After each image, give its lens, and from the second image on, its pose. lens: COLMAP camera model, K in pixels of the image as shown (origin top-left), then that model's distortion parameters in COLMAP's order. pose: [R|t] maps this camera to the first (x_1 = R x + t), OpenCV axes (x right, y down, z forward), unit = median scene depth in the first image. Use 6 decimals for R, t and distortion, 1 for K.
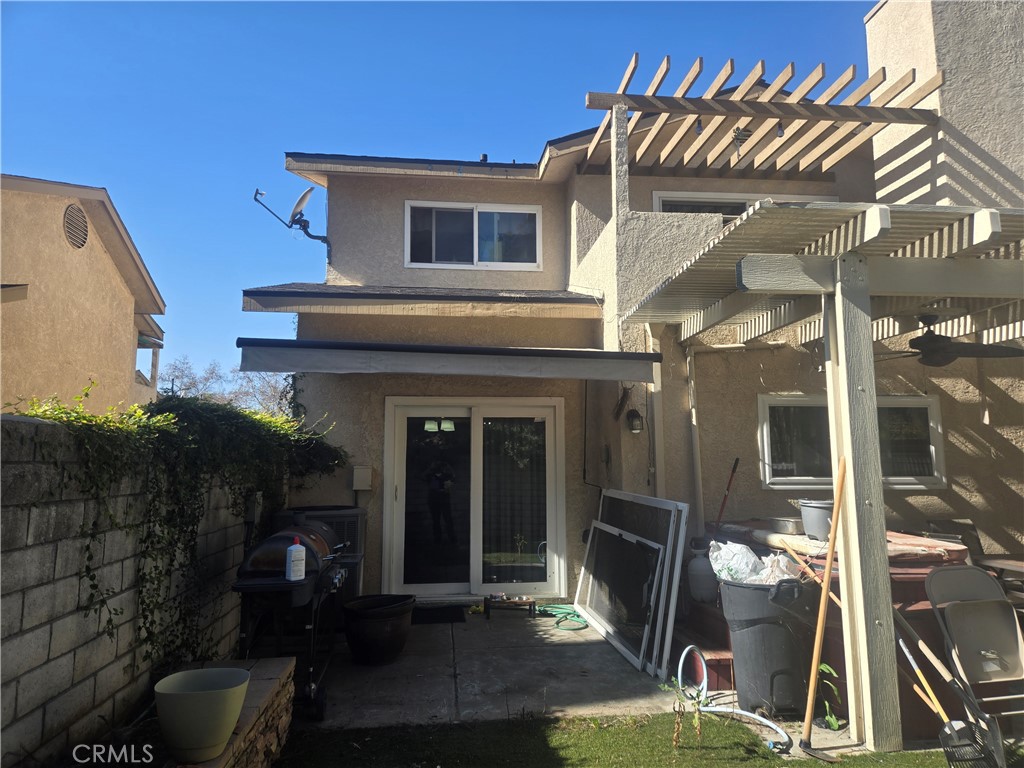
lens RADIAL K [[671.6, 0, 512.0], [0, 671.6, 384.0], [0, 0, 1]] dist [0.059723, -0.048299]
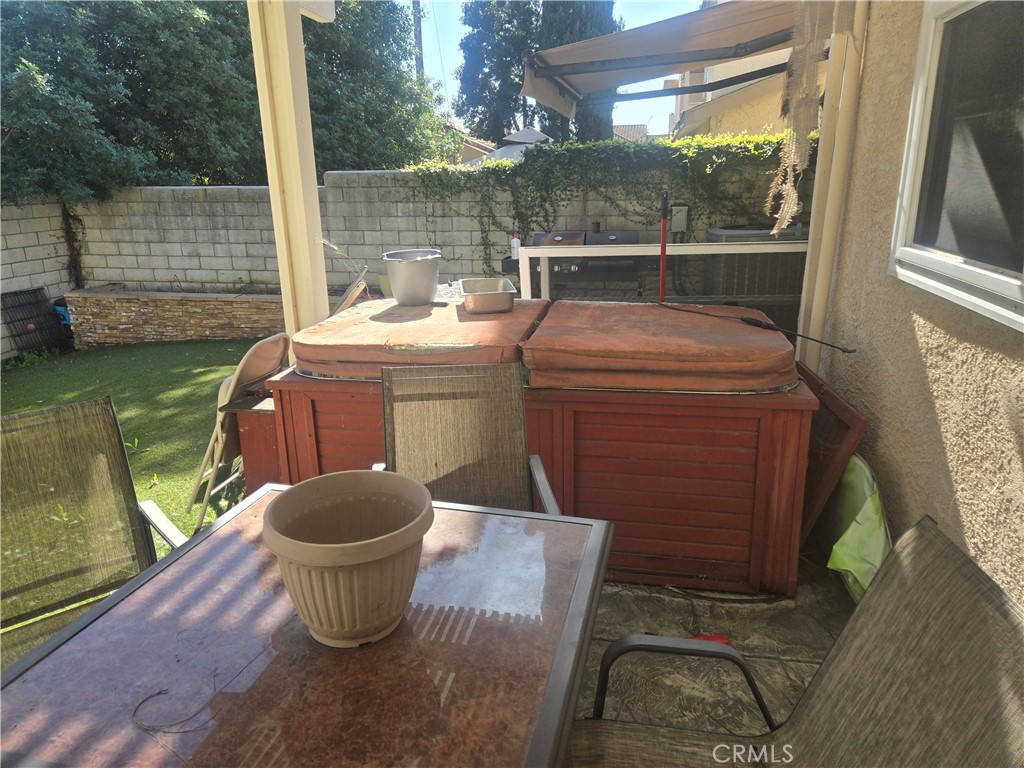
lens RADIAL K [[671.6, 0, 512.0], [0, 671.6, 384.0], [0, 0, 1]] dist [0.059723, -0.048299]
pose [[-0.348707, 0.277393, -0.895241, 1.869286], [0.126258, 0.960394, 0.248401, 0.259813], [0.928688, -0.026412, -0.369919, 2.420033]]
